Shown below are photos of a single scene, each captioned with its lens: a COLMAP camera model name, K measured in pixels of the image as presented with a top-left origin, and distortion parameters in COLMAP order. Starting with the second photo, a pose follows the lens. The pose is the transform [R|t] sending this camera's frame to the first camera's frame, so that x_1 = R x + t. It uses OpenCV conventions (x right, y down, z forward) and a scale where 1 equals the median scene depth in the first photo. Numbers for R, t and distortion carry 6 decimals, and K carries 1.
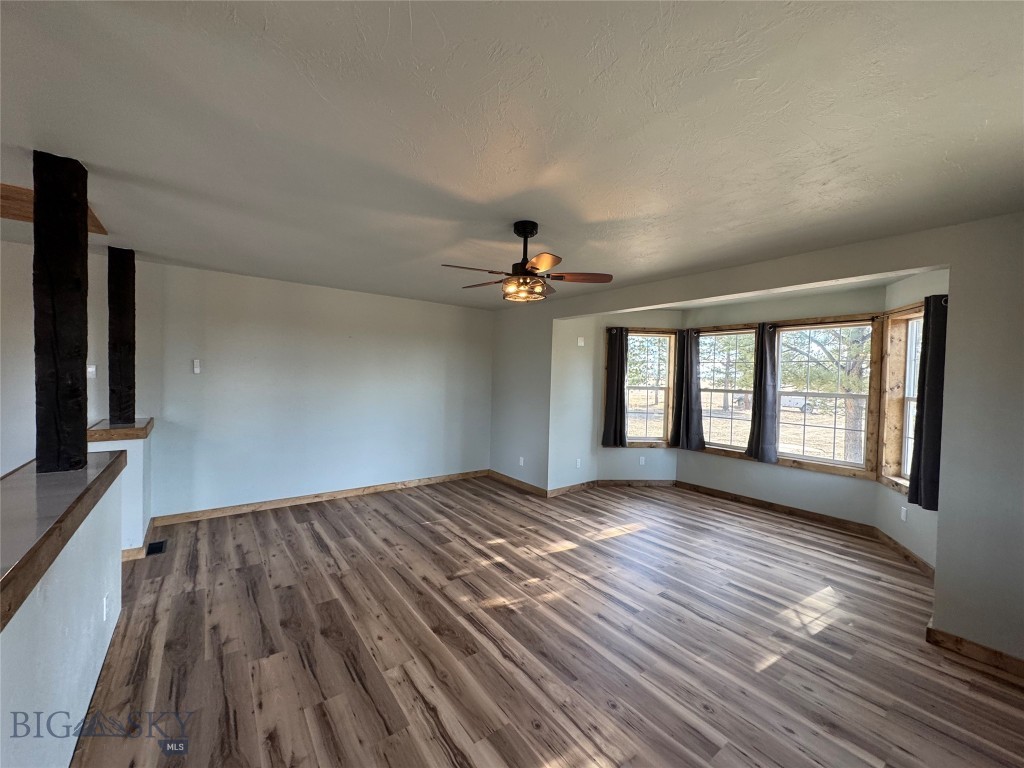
lens RADIAL K [[407.2, 0, 513.7], [0, 407.2, 387.6], [0, 0, 1]] dist [-0.003950, 0.000539]
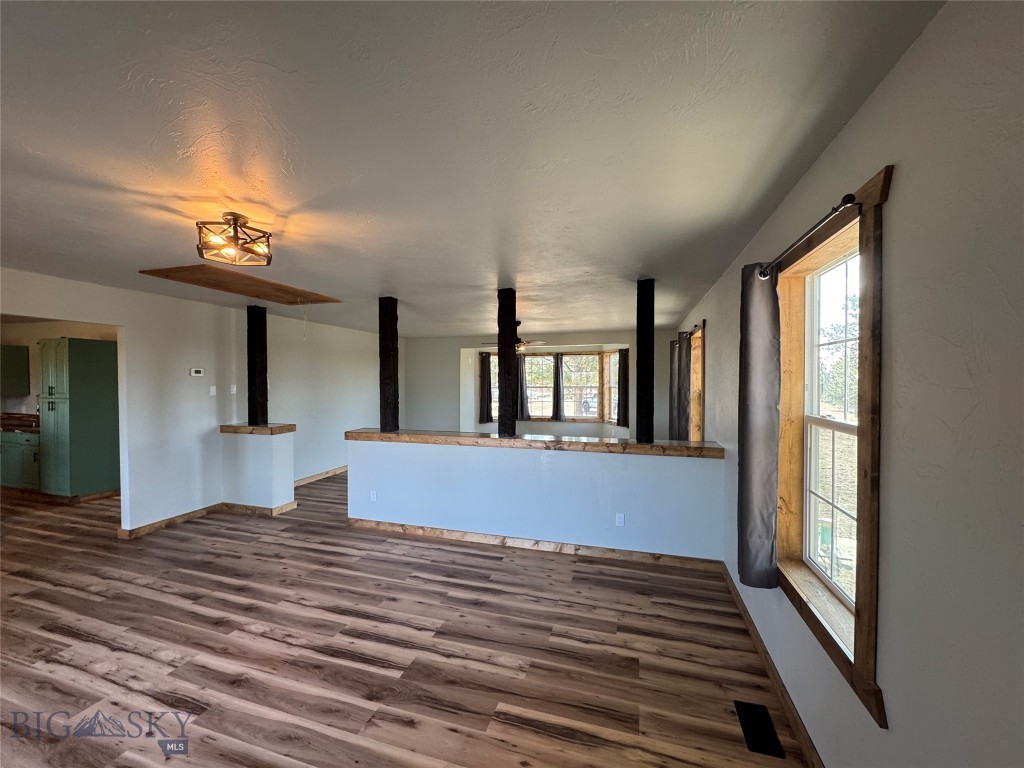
lens RADIAL K [[407.2, 0, 509.4], [0, 407.2, 388.7], [0, 0, 1]] dist [-0.003950, 0.000539]
pose [[0.812630, -0.041143, 0.581326, -1.035413], [0.042114, 0.999043, 0.011836, -0.019215], [-0.581256, 0.014864, 0.813585, -0.688777]]
